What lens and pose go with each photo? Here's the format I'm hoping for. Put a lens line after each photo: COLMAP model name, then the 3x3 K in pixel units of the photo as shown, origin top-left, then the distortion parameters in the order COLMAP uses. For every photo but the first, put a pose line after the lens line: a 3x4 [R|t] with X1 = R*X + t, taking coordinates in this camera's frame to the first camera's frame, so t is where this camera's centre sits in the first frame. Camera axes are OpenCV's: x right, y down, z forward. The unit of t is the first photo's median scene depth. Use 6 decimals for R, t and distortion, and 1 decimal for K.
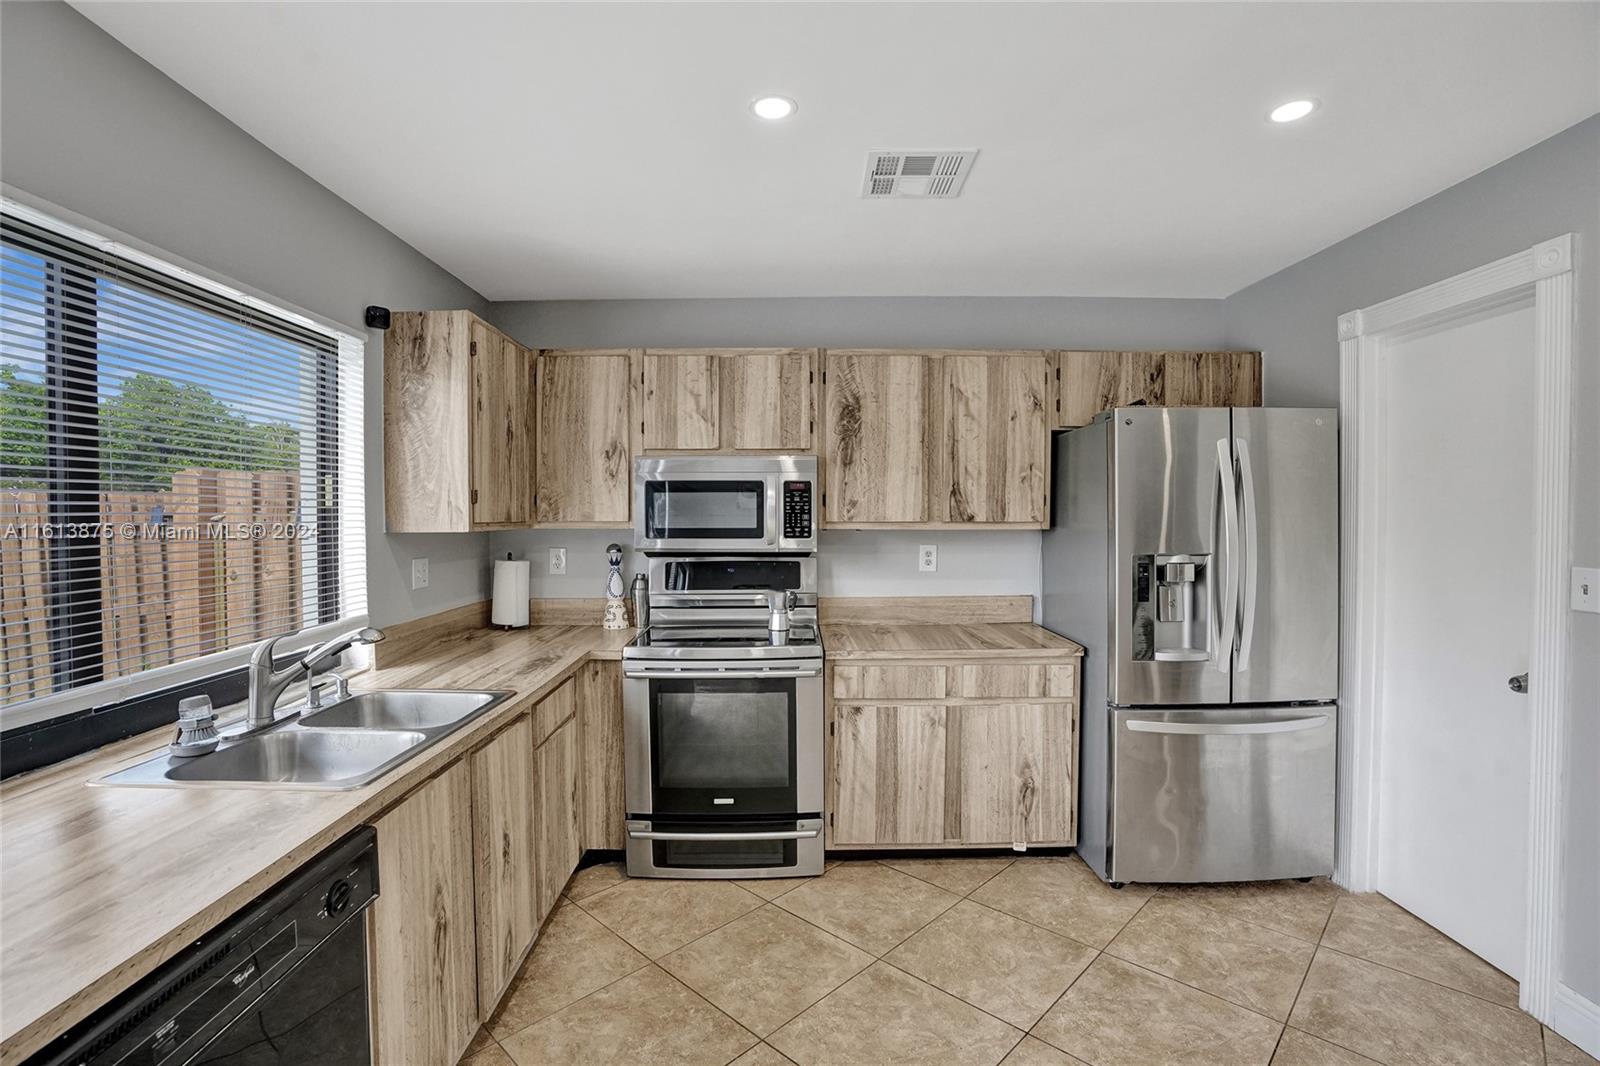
lens RADIAL K [[738.9, 0, 793.0], [0, 738.9, 529.1], [0, 0, 1]] dist [-0.073946, 0.029527]
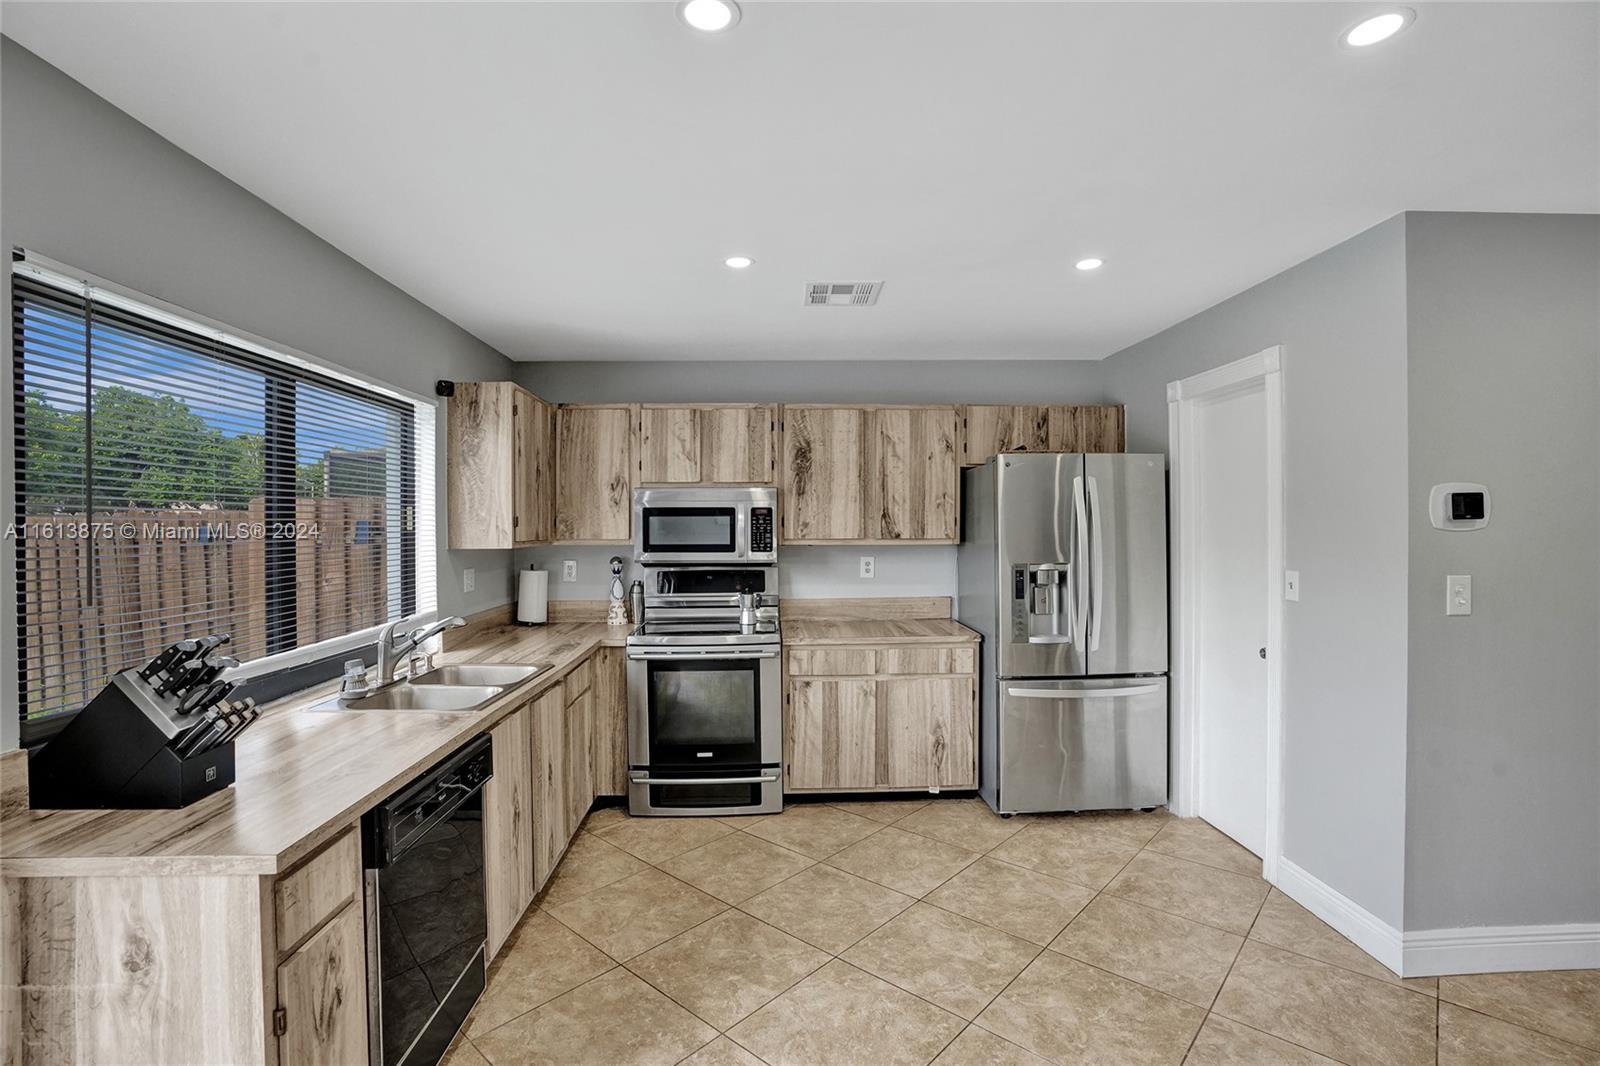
lens RADIAL K [[738.9, 0, 793.0], [0, 738.9, 529.1], [0, 0, 1]] dist [-0.073946, 0.029527]
pose [[0.999564, -0.002607, 0.029423, 0.024107], [0.003063, 0.999876, -0.015444, -0.008046], [-0.029379, 0.015528, 0.999448, -0.306021]]
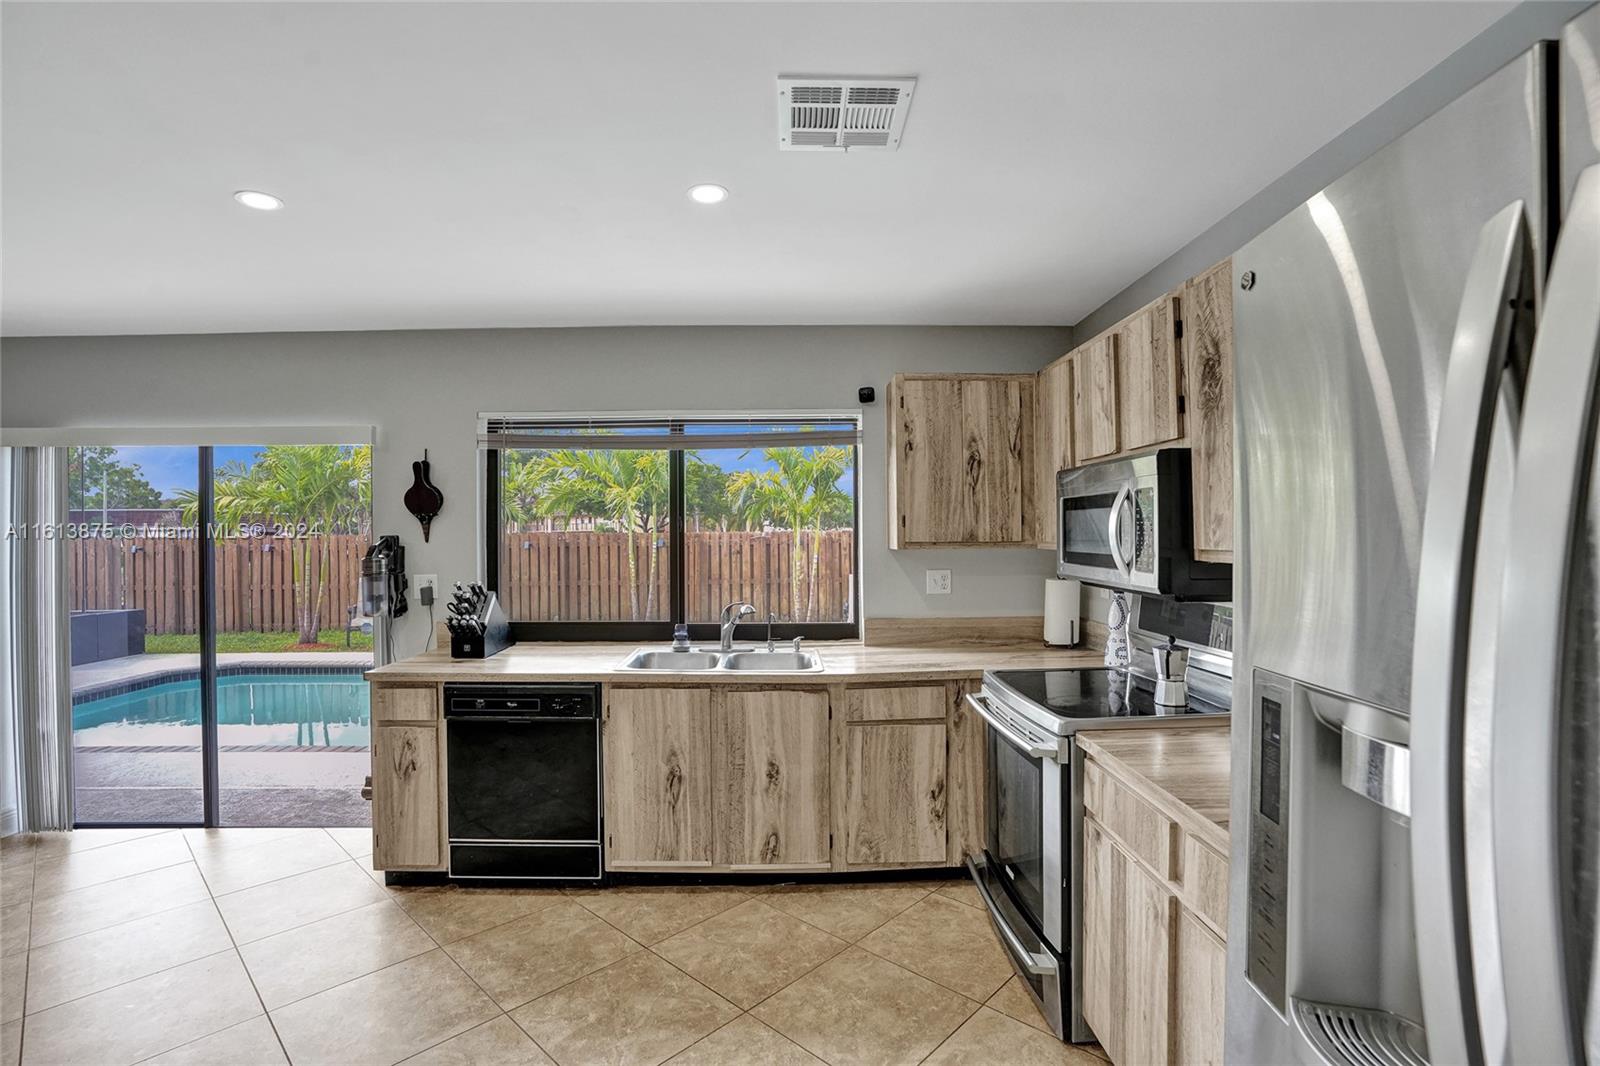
lens RADIAL K [[735.6, 0, 788.3], [0, 735.6, 532.3], [0, 0, 1]] dist [-0.077632, 0.031869]
pose [[0.016267, 0.003558, -0.999861, 0.724304], [-0.014676, 0.999887, 0.003319, -0.023777], [0.999760, 0.014620, 0.016317, 0.706132]]
